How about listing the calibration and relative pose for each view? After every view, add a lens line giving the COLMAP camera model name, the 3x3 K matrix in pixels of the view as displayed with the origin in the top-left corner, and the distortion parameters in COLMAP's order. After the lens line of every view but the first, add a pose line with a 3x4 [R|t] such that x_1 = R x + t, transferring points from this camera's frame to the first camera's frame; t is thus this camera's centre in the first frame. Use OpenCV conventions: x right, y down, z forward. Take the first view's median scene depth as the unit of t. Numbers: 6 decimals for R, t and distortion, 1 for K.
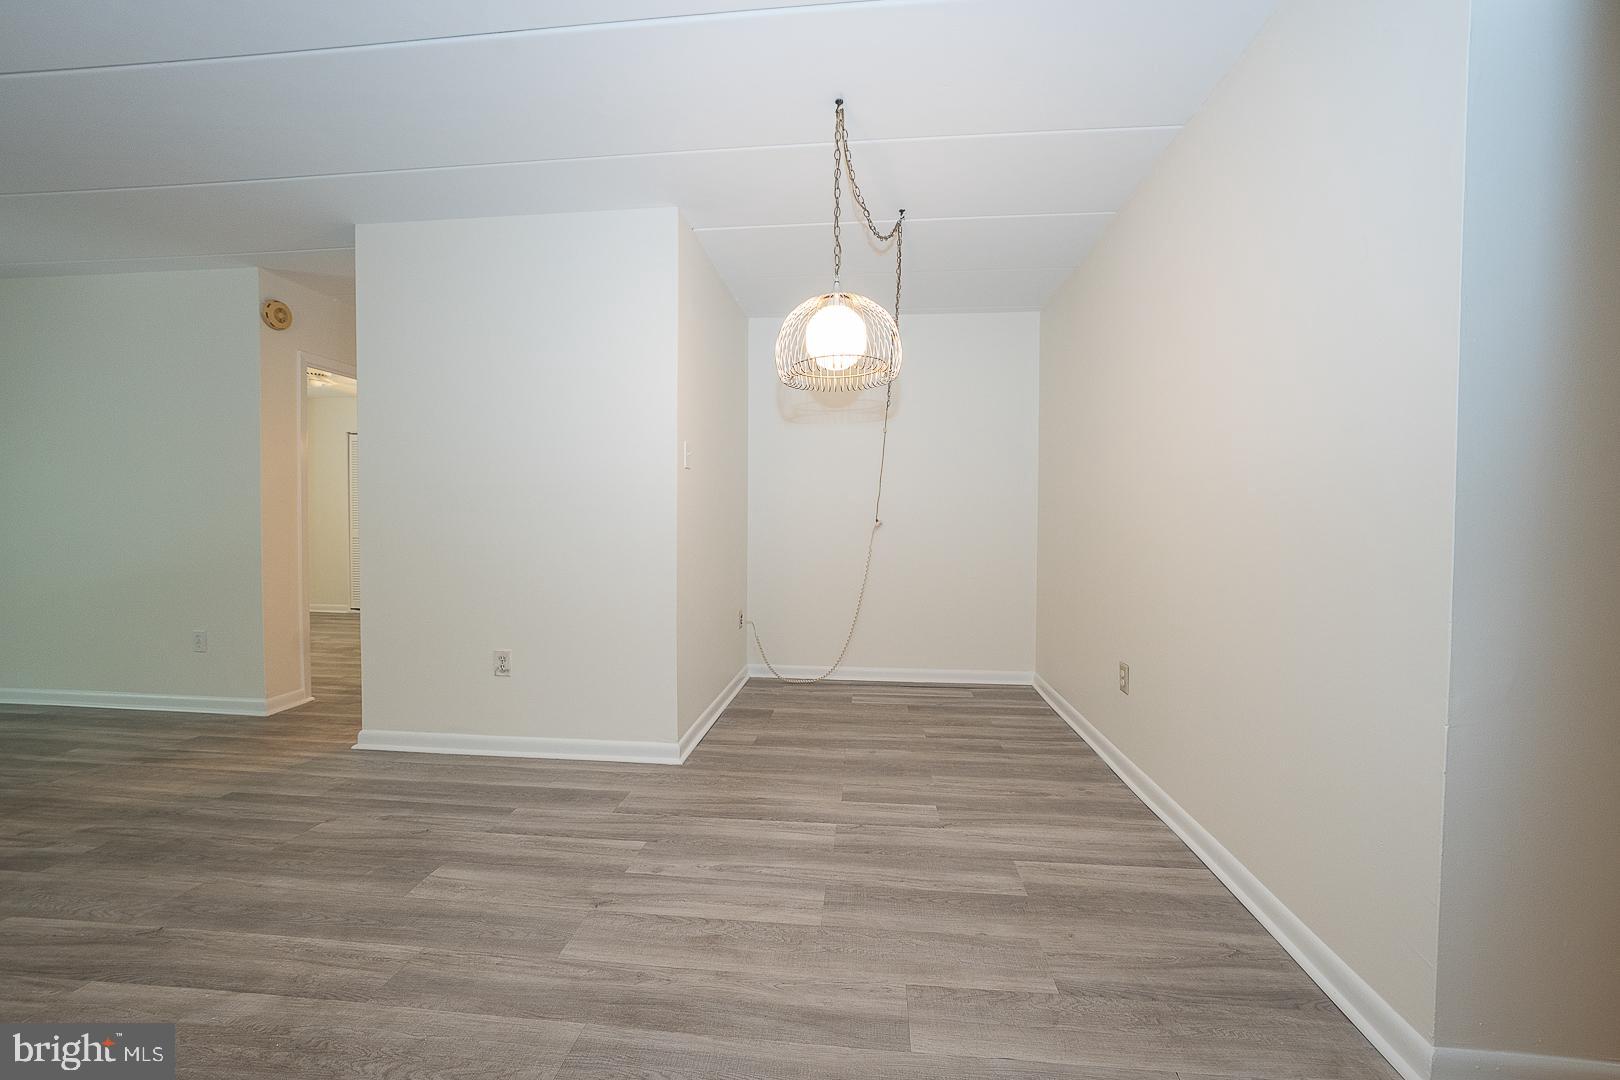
lens RADIAL K [[619.0, 0, 808.8], [0, 619.0, 536.4], [0, 0, 1]] dist [-0.012195, 0.000453]
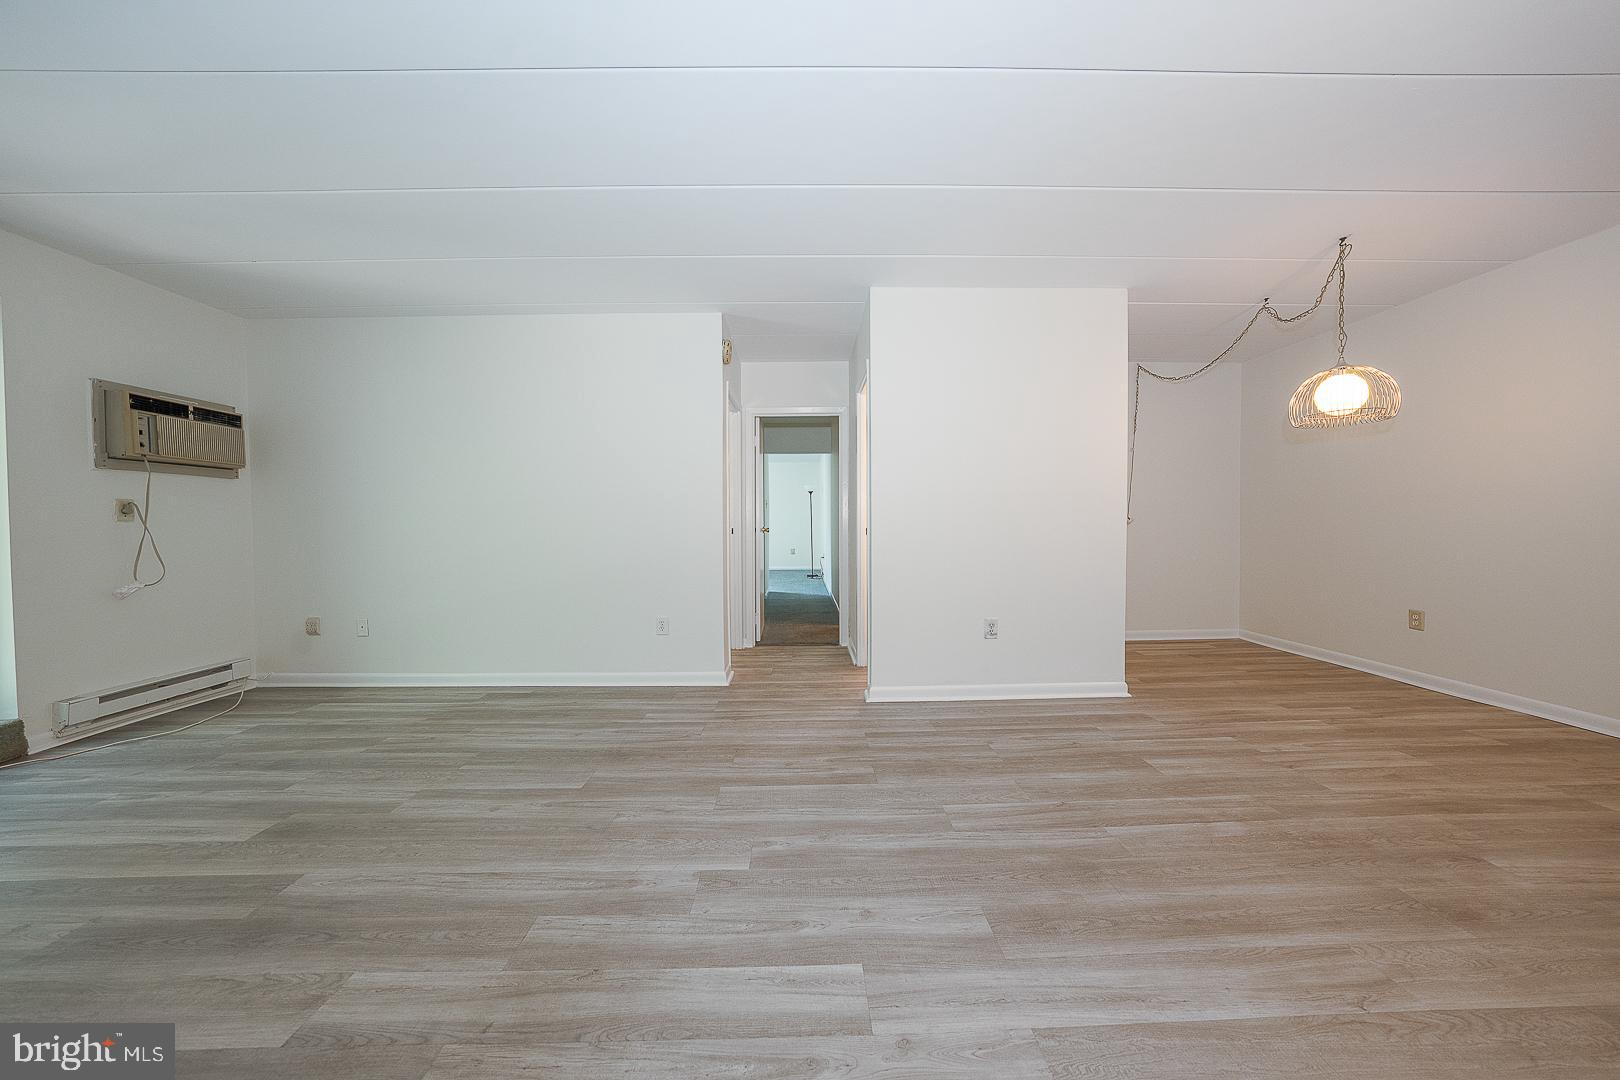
lens RADIAL K [[555.5, 0, 813.4], [0, 555.5, 536.7], [0, 0, 1]] dist [-0.033129, 0.007617]
pose [[0.993407, -0.015896, 0.113534, -1.197367], [0.016203, 0.999867, -0.001774, 0.007767], [-0.113491, 0.003601, 0.993533, -0.144470]]
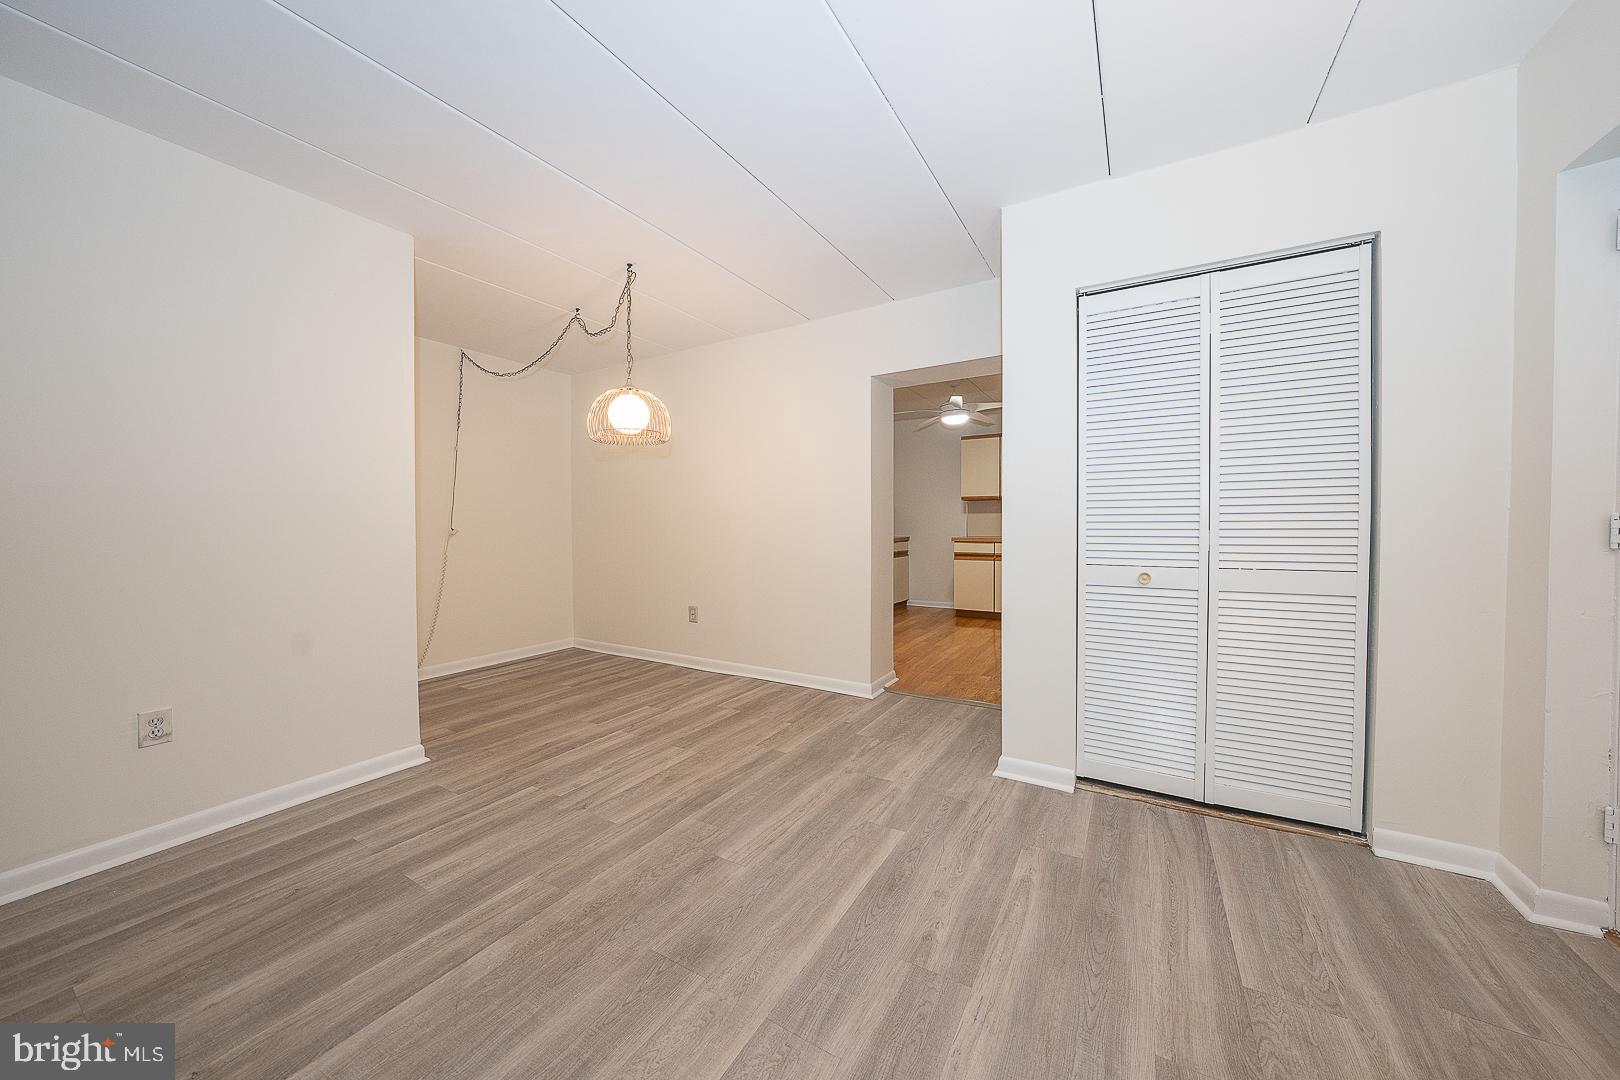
lens RADIAL K [[555.5, 0, 813.4], [0, 555.5, 536.7], [0, 0, 1]] dist [-0.033129, 0.007617]
pose [[0.419481, -0.028470, 0.907318, -0.893248], [0.029656, 0.999404, 0.017648, -0.017420], [-0.907280, 0.019504, 0.420075, -0.006727]]
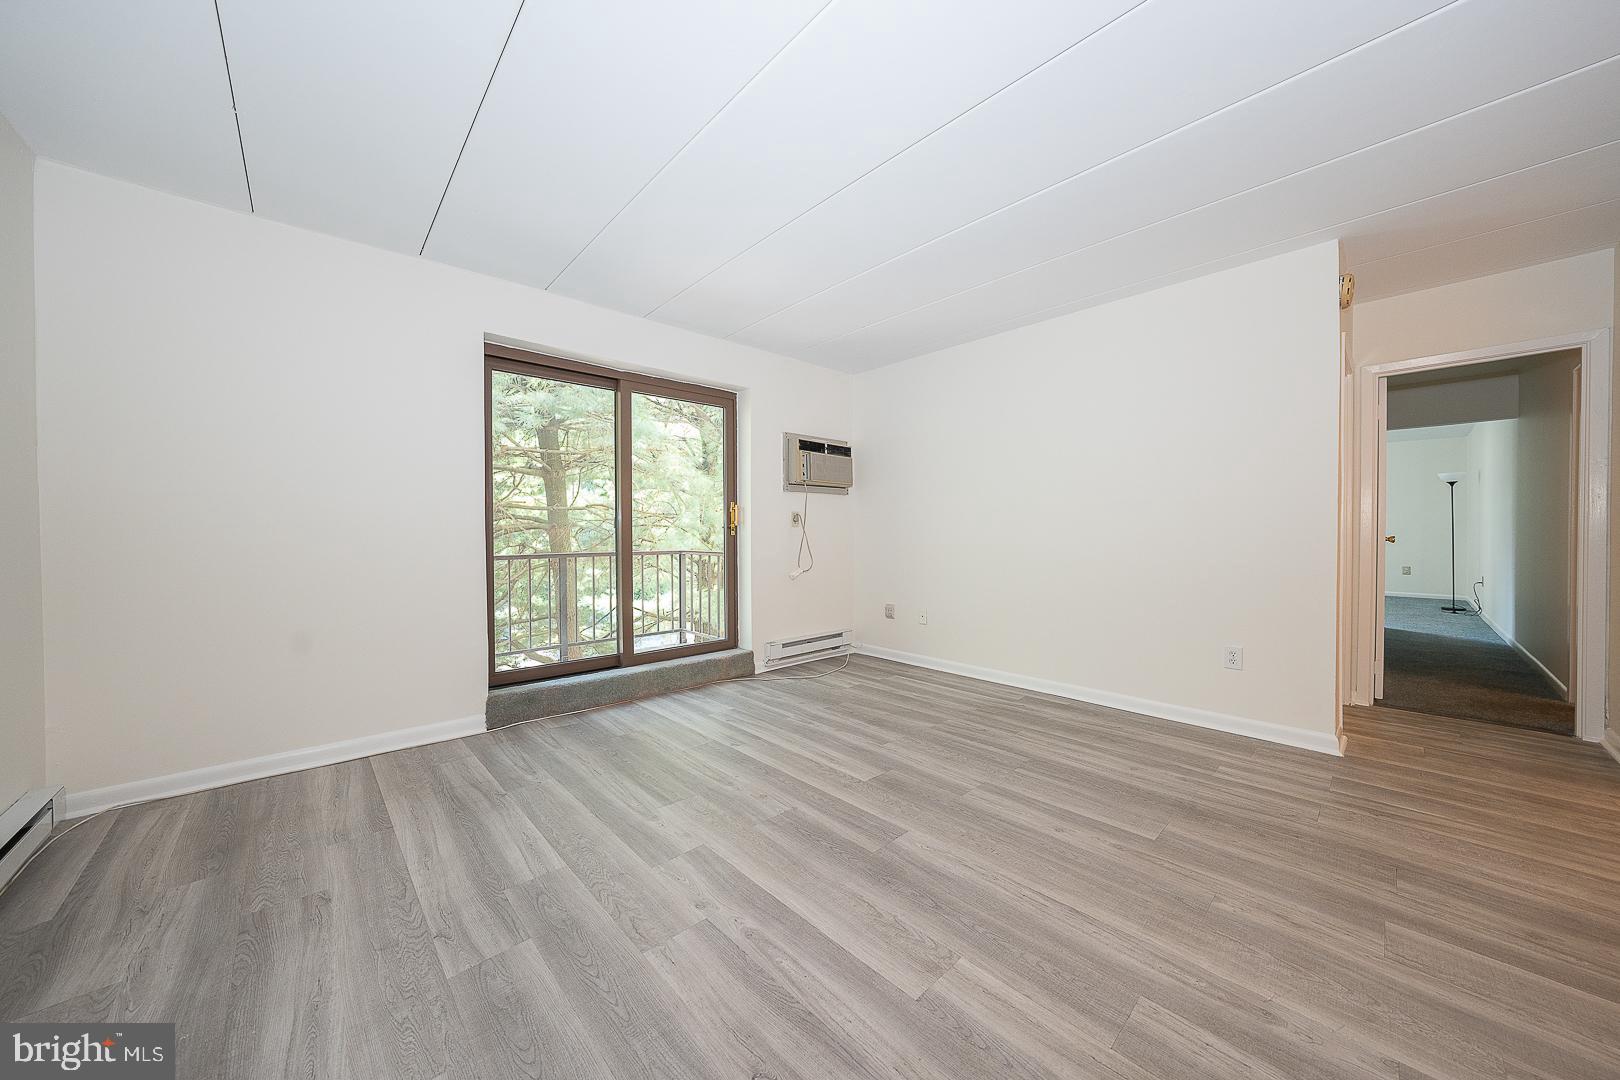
lens RADIAL K [[545.9, 0, 813.4], [0, 545.9, 532.5], [0, 0, 1]] dist [-0.013059, -0.000002]
pose [[0.752091, -0.006809, -0.659024, -1.345315], [-0.010398, 0.999700, -0.022195, 0.005405], [0.658977, 0.023546, 0.751794, -0.092022]]
